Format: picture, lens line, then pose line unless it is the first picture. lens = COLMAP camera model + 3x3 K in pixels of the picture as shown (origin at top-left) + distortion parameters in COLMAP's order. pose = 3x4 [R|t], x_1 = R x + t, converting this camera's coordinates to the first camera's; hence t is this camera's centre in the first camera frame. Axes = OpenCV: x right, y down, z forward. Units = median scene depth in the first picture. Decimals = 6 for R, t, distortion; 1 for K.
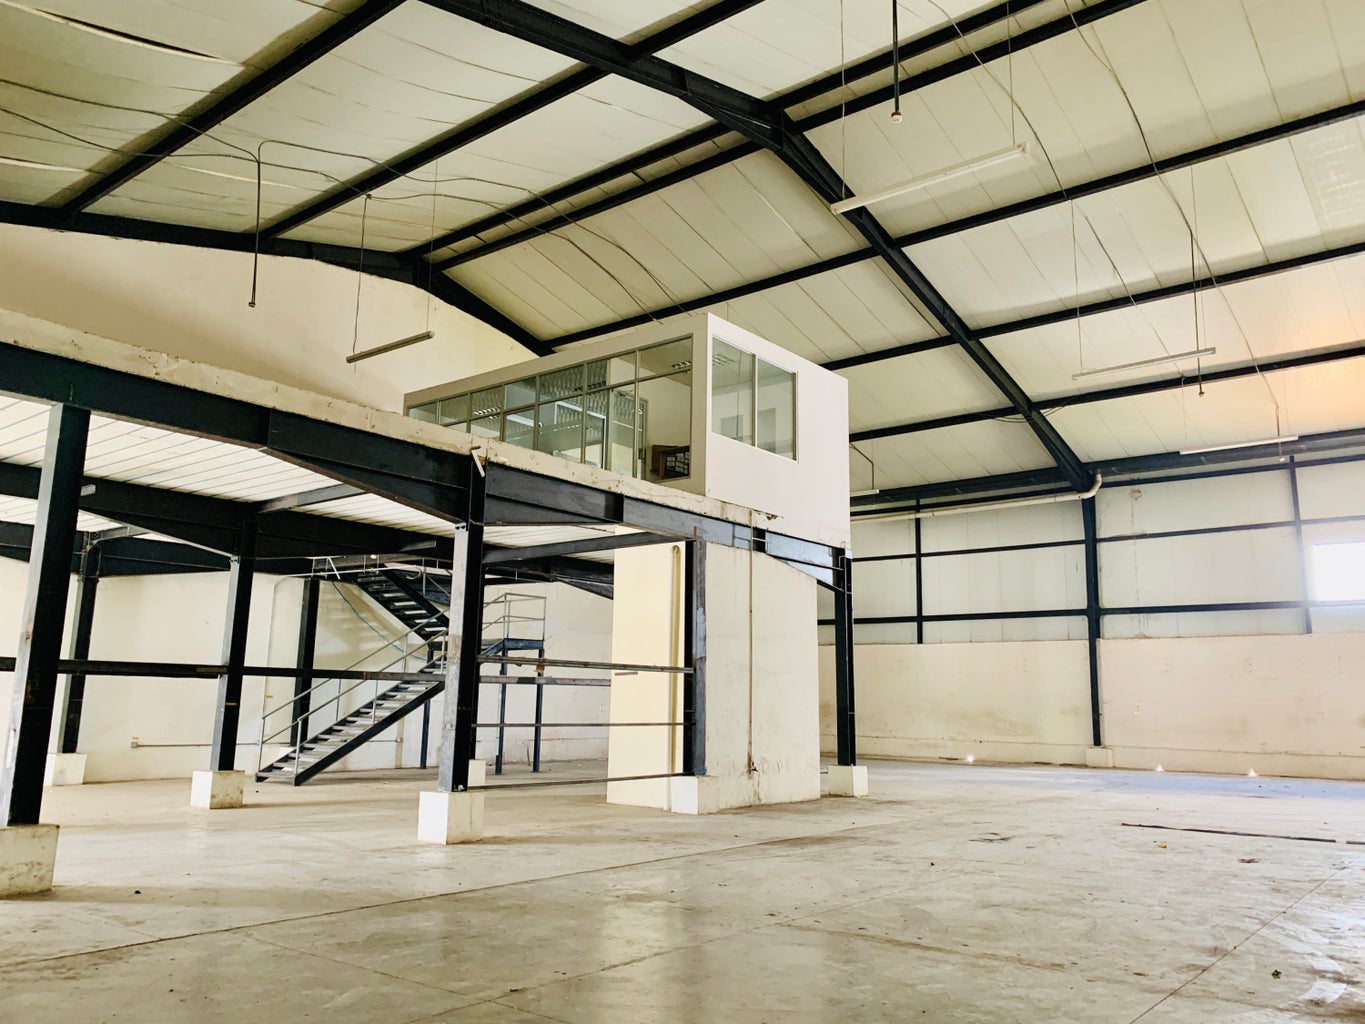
lens RADIAL K [[1054.3, 0, 682.5], [0, 1054.3, 512.0], [0, 0, 1]] dist [0.020725, -0.012208]
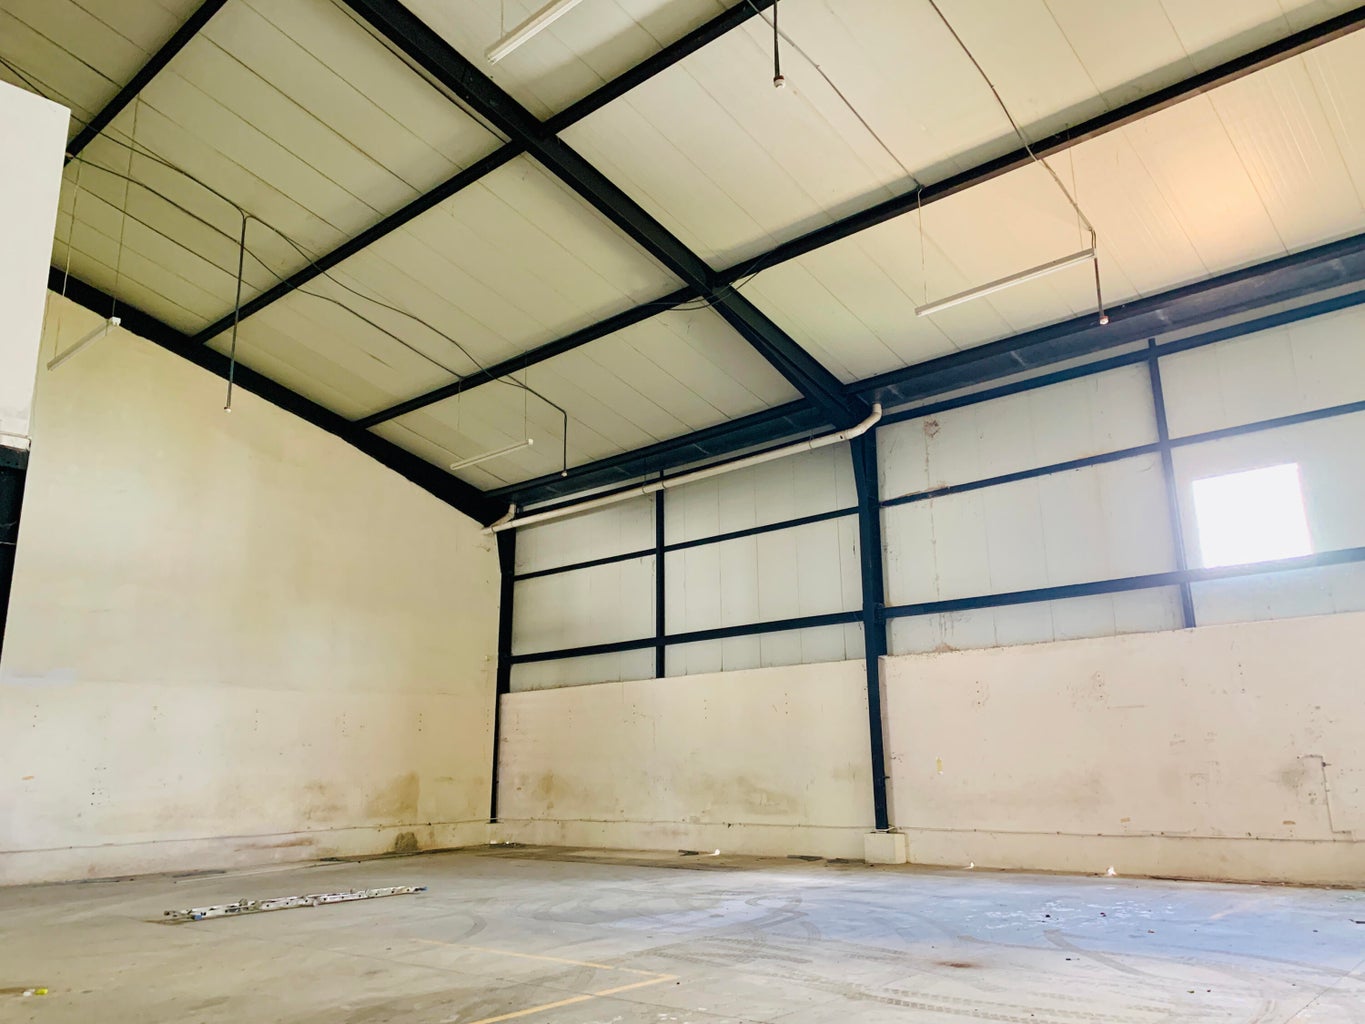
lens RADIAL K [[1049.7, 0, 680.1], [0, 1049.7, 517.9], [0, 0, 1]] dist [0.018200, -0.007339]
pose [[0.998152, -0.044982, -0.040860, 0.311477], [0.042624, 0.997472, -0.056850, 0.070128], [0.043314, 0.055004, 0.997546, 0.374064]]
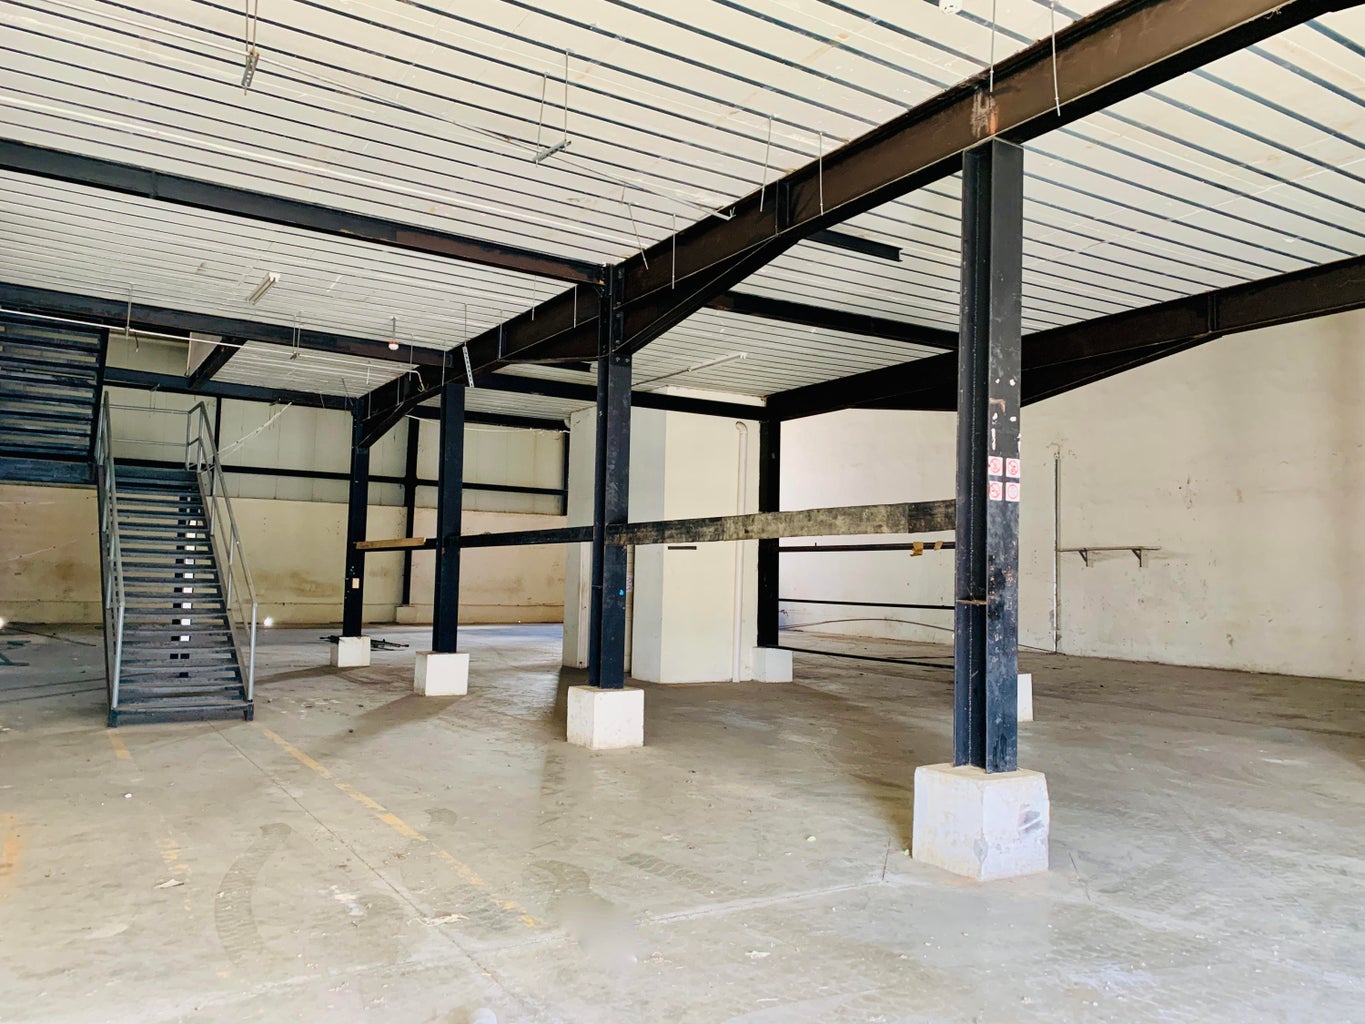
lens RADIAL K [[1054.3, 0, 682.5], [0, 1054.3, 512.0], [0, 0, 1]] dist [0.020725, -0.012208]
pose [[0.334707, 0.056071, 0.940653, -0.543162], [-0.183070, 0.983078, 0.006540, 0.069164], [-0.924368, -0.174394, 0.339308, 0.388840]]
